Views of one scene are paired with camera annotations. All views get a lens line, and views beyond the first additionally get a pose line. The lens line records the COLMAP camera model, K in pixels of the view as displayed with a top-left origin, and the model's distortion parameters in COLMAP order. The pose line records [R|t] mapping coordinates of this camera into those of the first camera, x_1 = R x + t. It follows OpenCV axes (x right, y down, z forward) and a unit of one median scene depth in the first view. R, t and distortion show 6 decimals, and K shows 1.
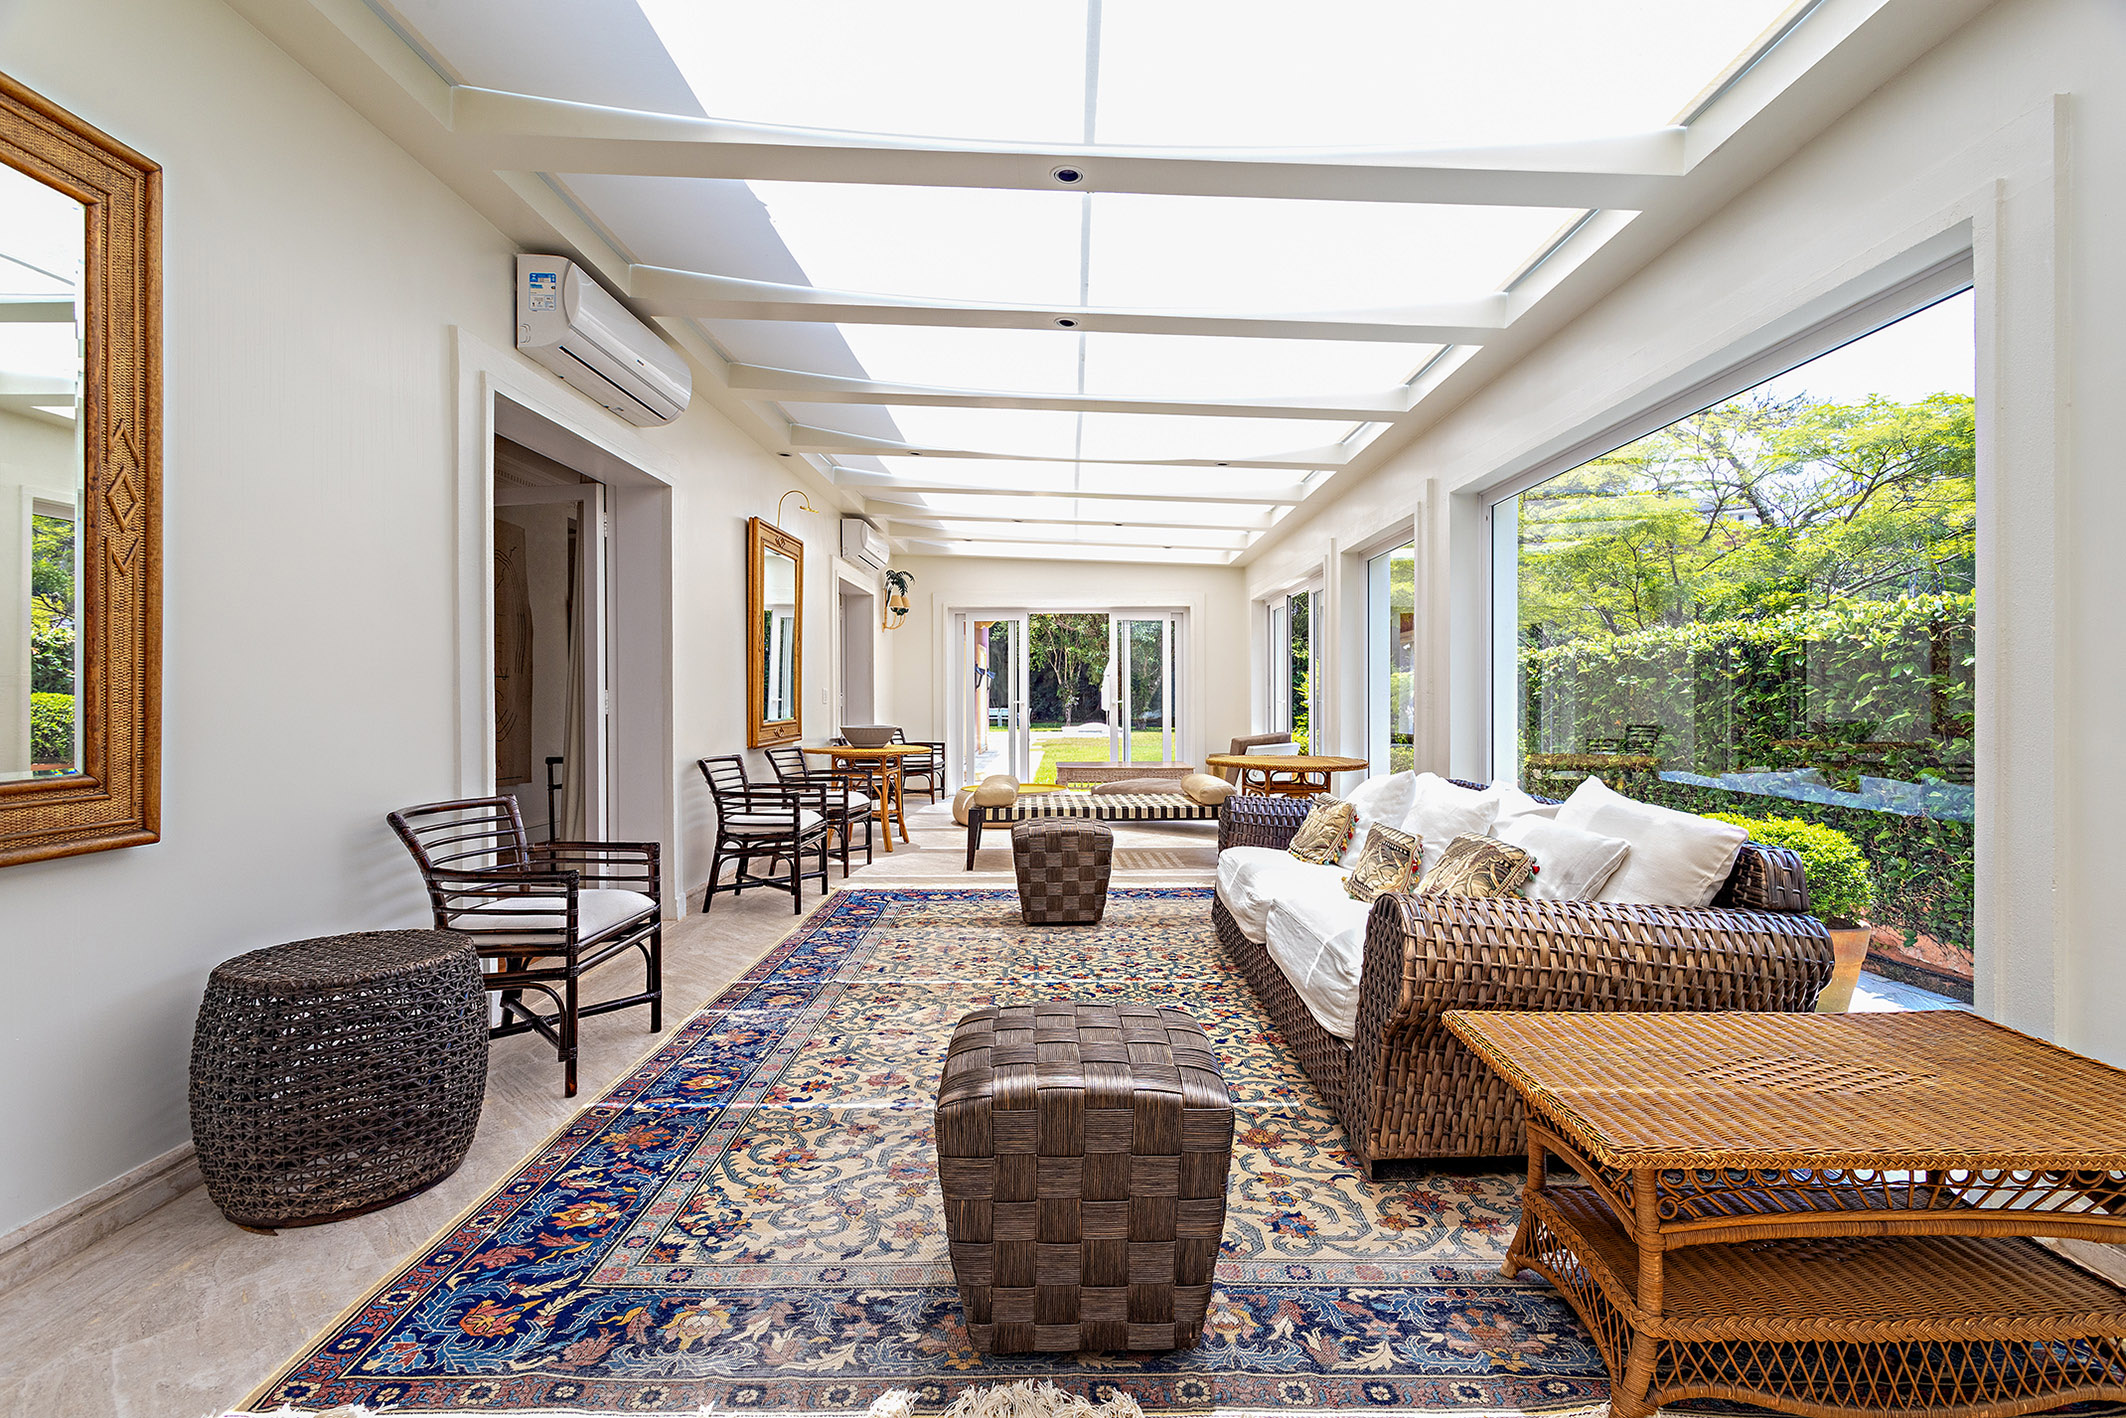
lens RADIAL K [[1001.6, 0, 1059.9], [0, 1001.6, 707.5], [0, 0, 1]] dist [-0.002145, 0.000704]
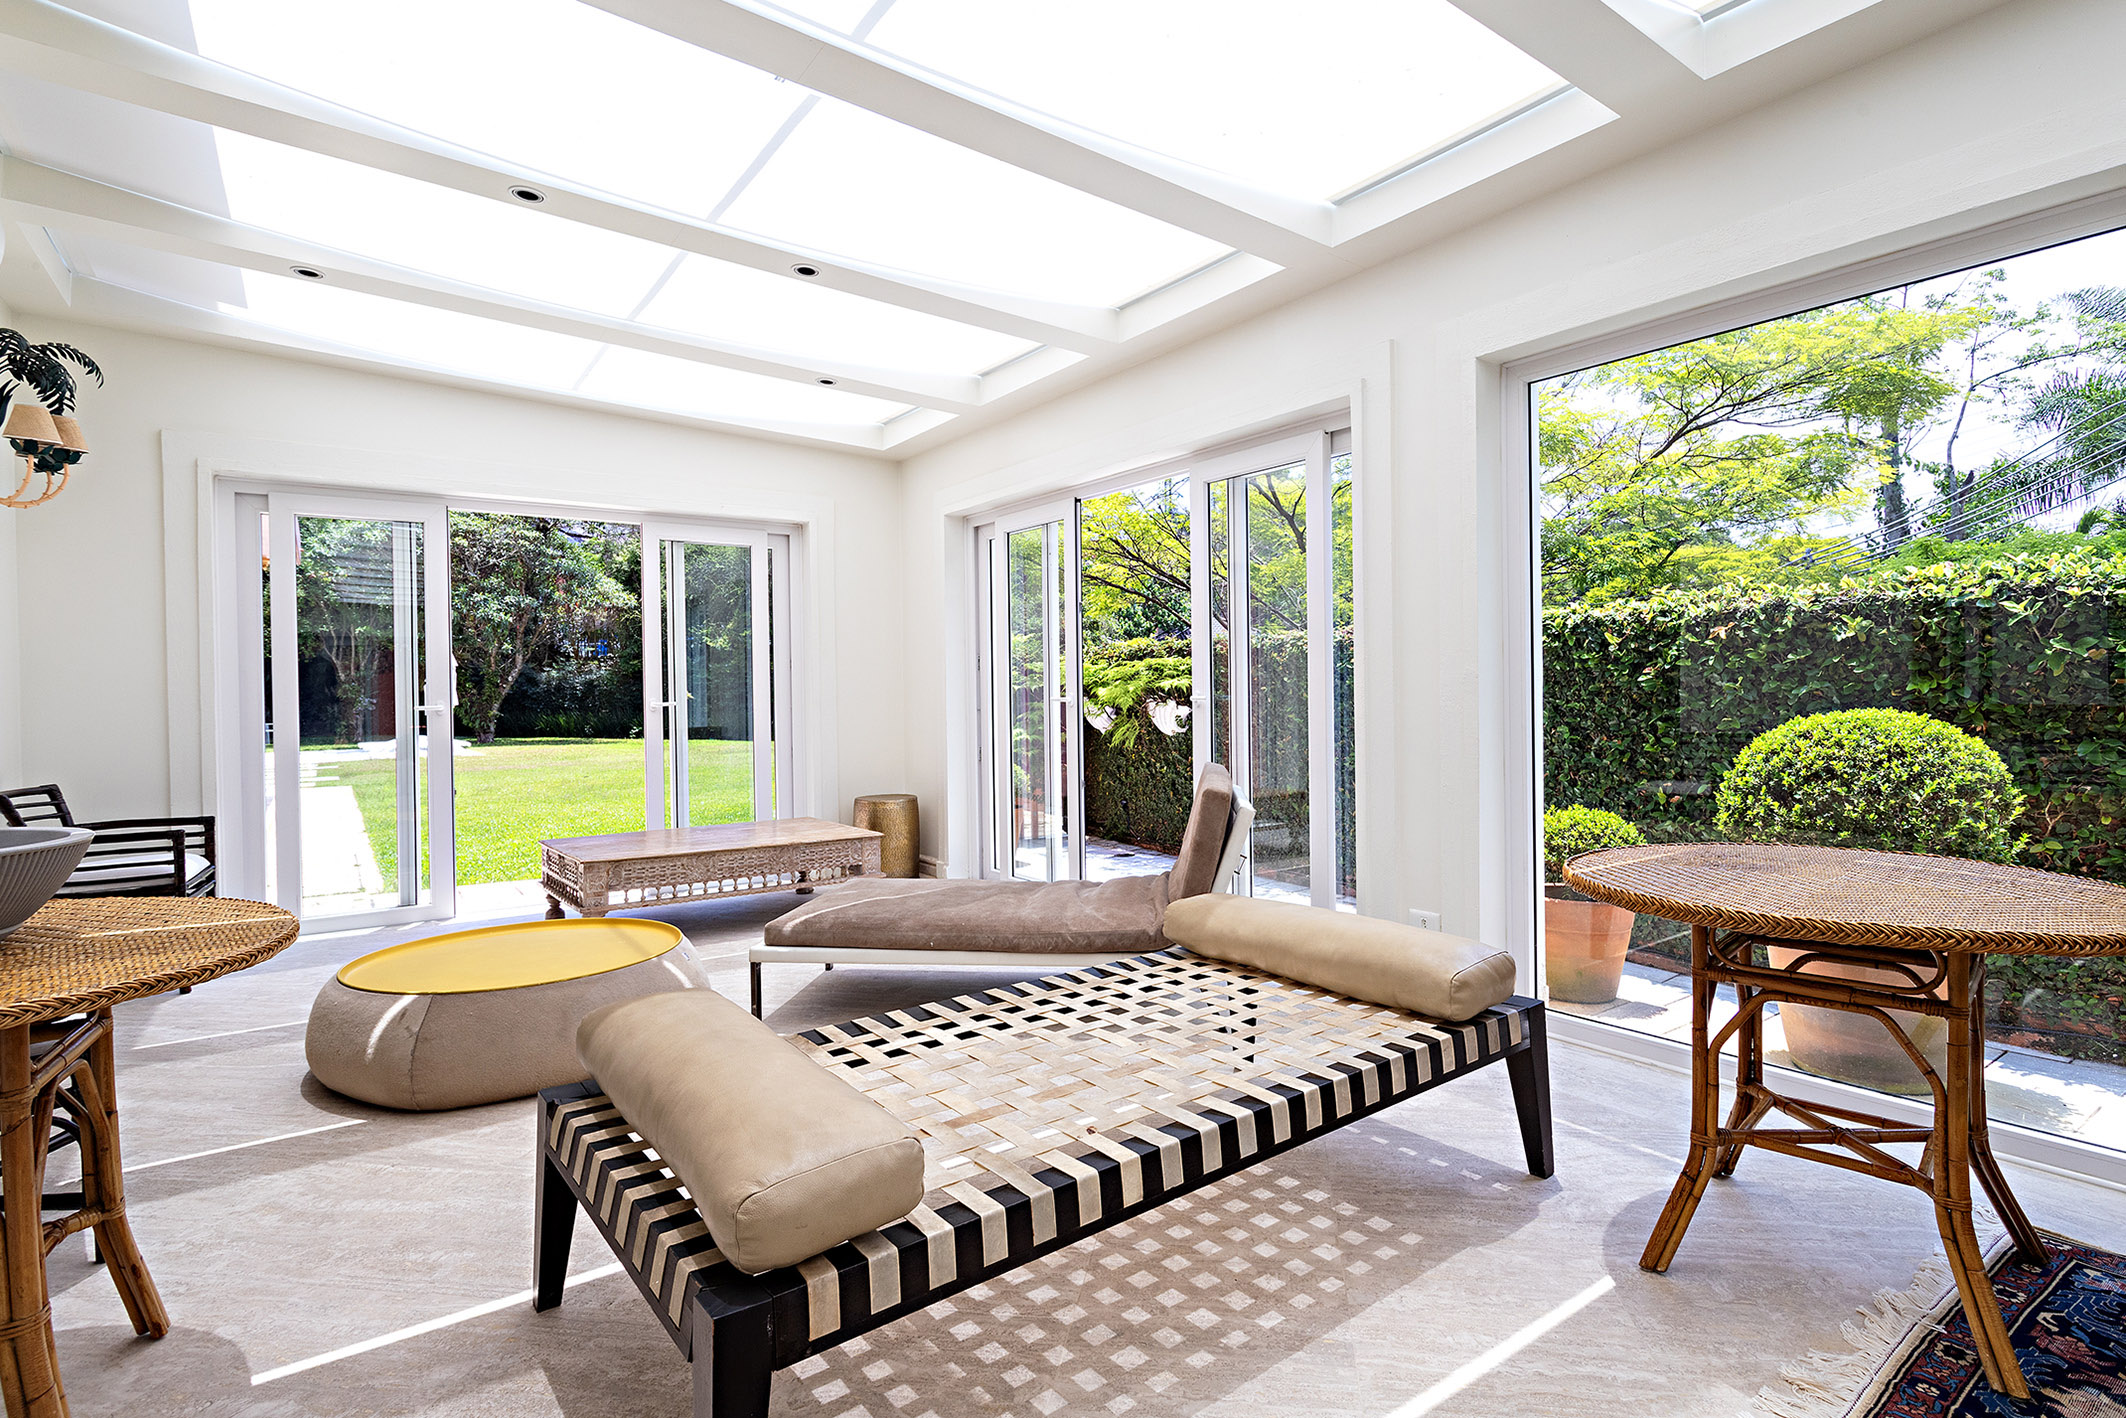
lens RADIAL K [[1001.6, 0, 1078.2], [0, 1001.6, 707.8], [0, 0, 1]] dist [-0.002145, 0.000704]
pose [[0.790024, -0.026585, 0.612499, -0.111096], [0.022655, 0.999643, 0.014168, -0.007466], [-0.612657, 0.002683, 0.790344, 0.615512]]
